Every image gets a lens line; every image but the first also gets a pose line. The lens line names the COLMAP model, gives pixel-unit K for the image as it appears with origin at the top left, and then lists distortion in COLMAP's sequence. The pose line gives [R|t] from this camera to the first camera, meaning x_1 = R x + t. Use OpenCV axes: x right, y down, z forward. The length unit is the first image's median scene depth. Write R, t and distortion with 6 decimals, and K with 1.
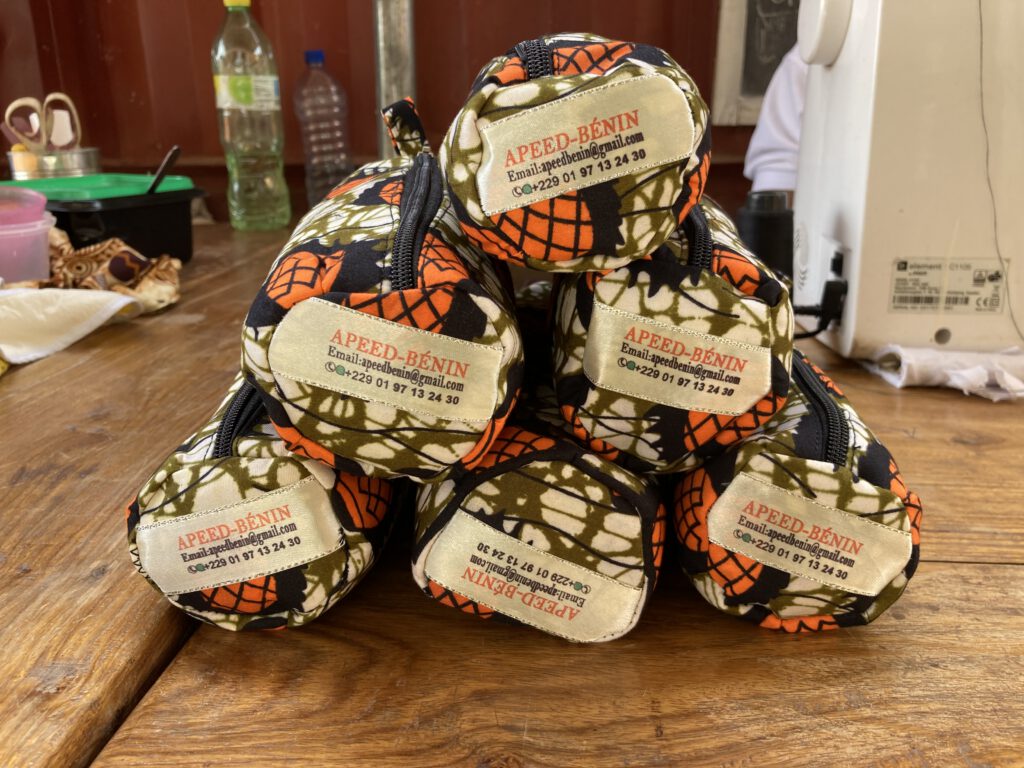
lens RADIAL K [[812.8, 0, 513.6], [0, 812.8, 386.2], [0, 0, 1]] dist [0.008648, -0.037998]
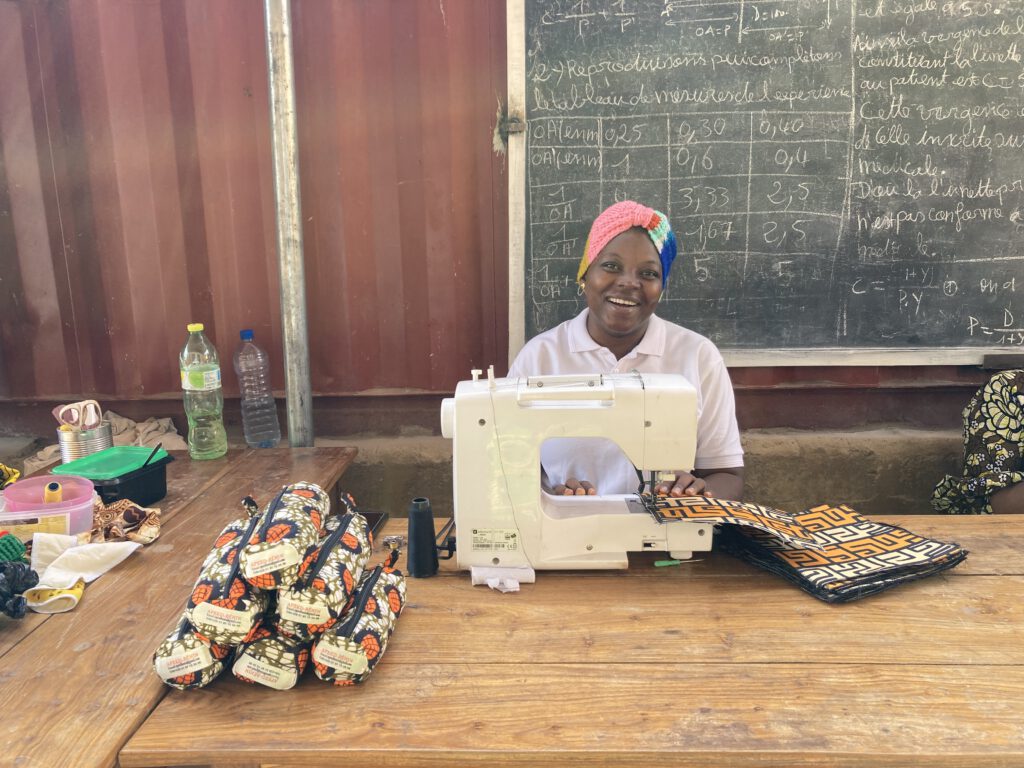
lens RADIAL K [[812.8, 0, 507.8], [0, 812.8, 390.4], [0, 0, 1]] dist [0.008648, -0.037998]
pose [[0.999217, -0.019252, 0.034565, 1.044751], [0.023084, 0.993197, -0.114132, -0.594805], [-0.032132, 0.114840, 0.992864, -2.898547]]
